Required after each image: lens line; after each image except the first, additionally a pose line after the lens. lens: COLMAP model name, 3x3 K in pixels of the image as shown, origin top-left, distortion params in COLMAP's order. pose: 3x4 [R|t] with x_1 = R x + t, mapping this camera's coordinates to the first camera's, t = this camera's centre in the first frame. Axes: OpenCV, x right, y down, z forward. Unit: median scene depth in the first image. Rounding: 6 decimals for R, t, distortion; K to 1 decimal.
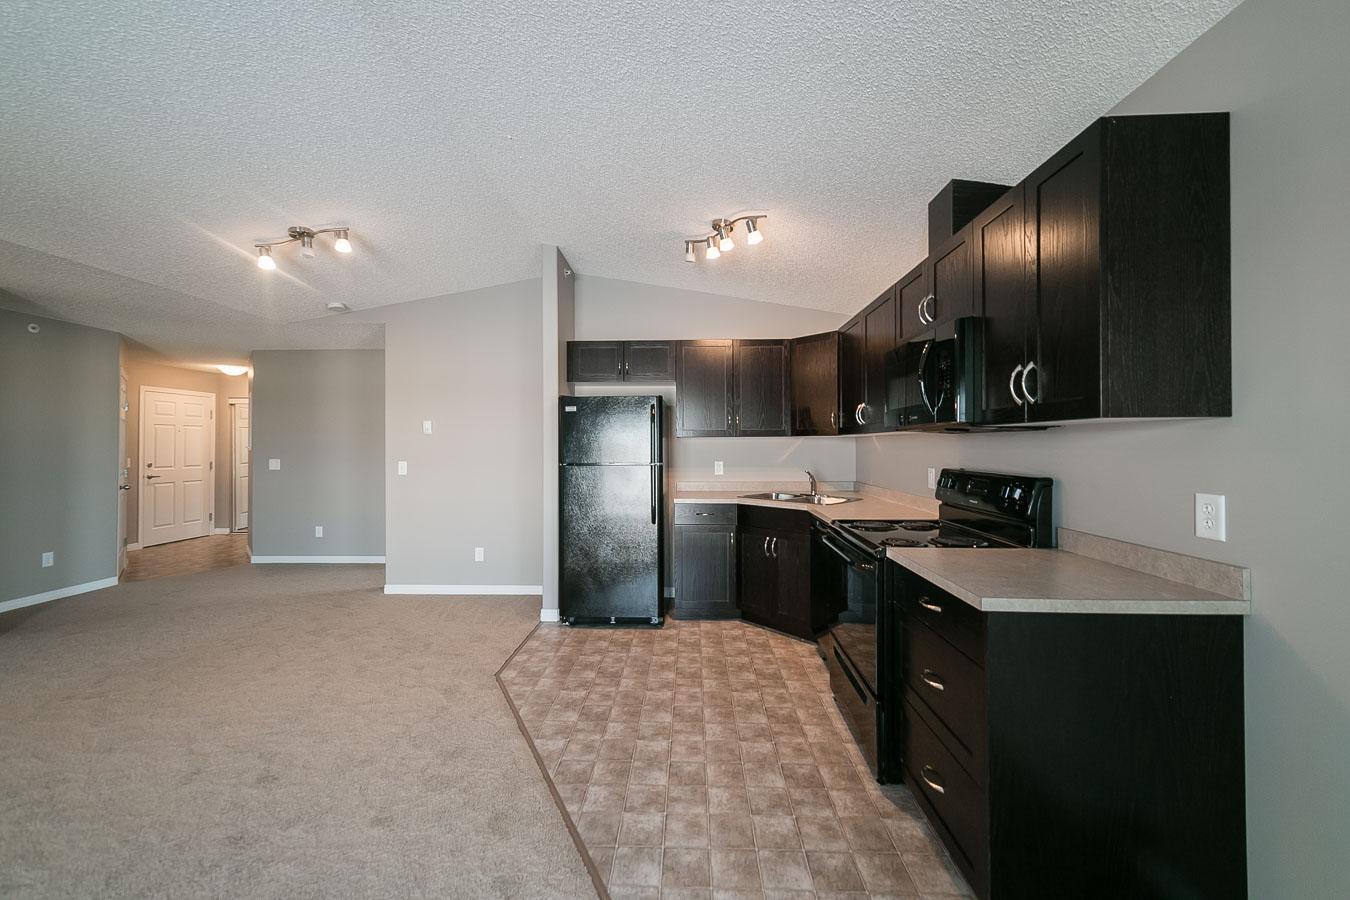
lens RADIAL K [[523.0, 0, 678.5], [0, 523.0, 443.5], [0, 0, 1]] dist [0.005458, -0.000091]
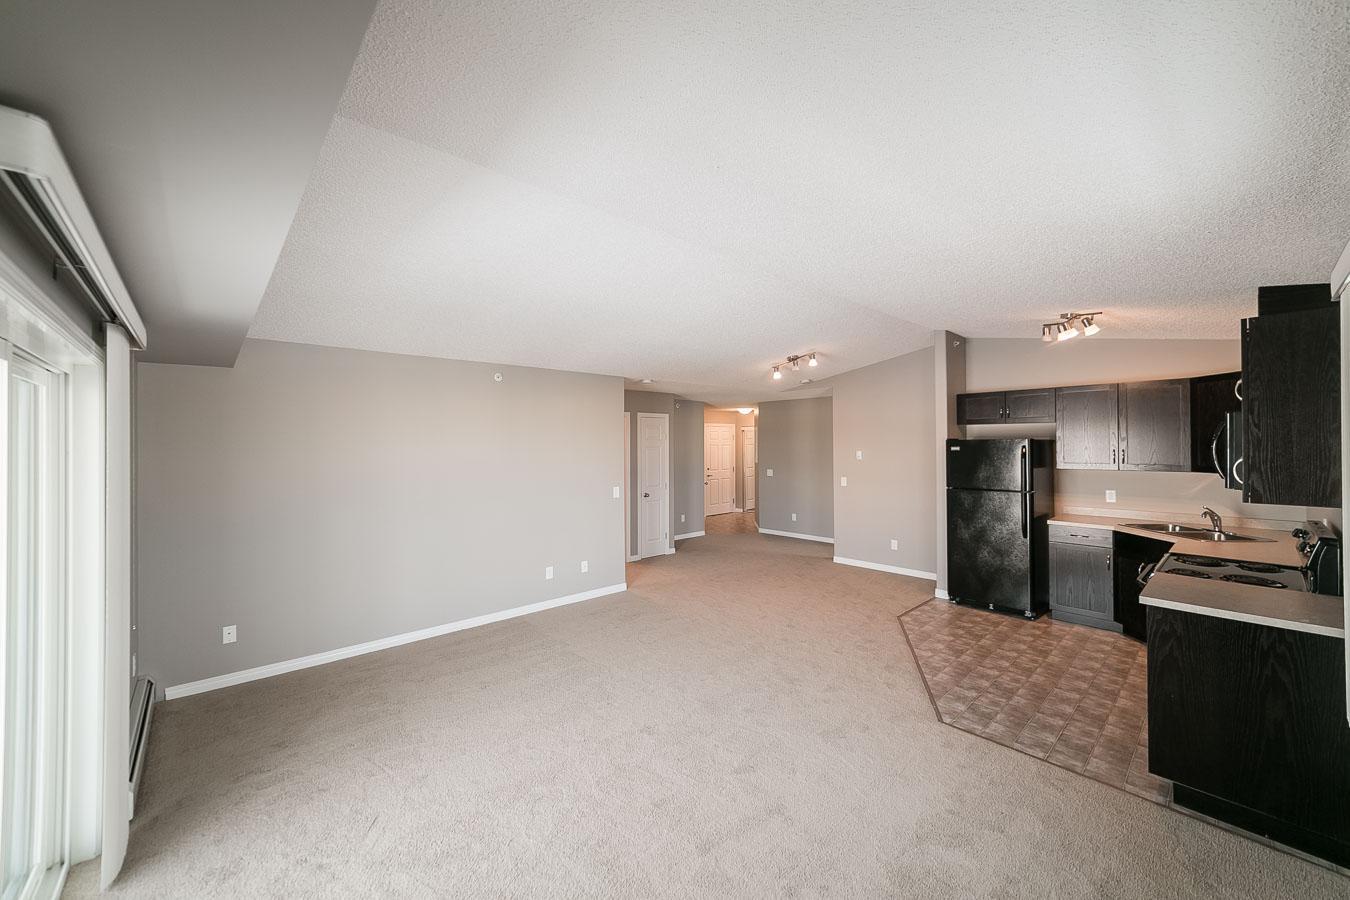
lens RADIAL K [[523.0, 0, 678.3], [0, 523.0, 440.7], [0, 0, 1]] dist [0.005458, -0.000091]
pose [[0.704130, -0.006146, -0.710045, 0.265598], [0.008241, 0.999966, -0.000483, -0.092441], [0.710024, -0.005511, 0.704156, -0.509448]]
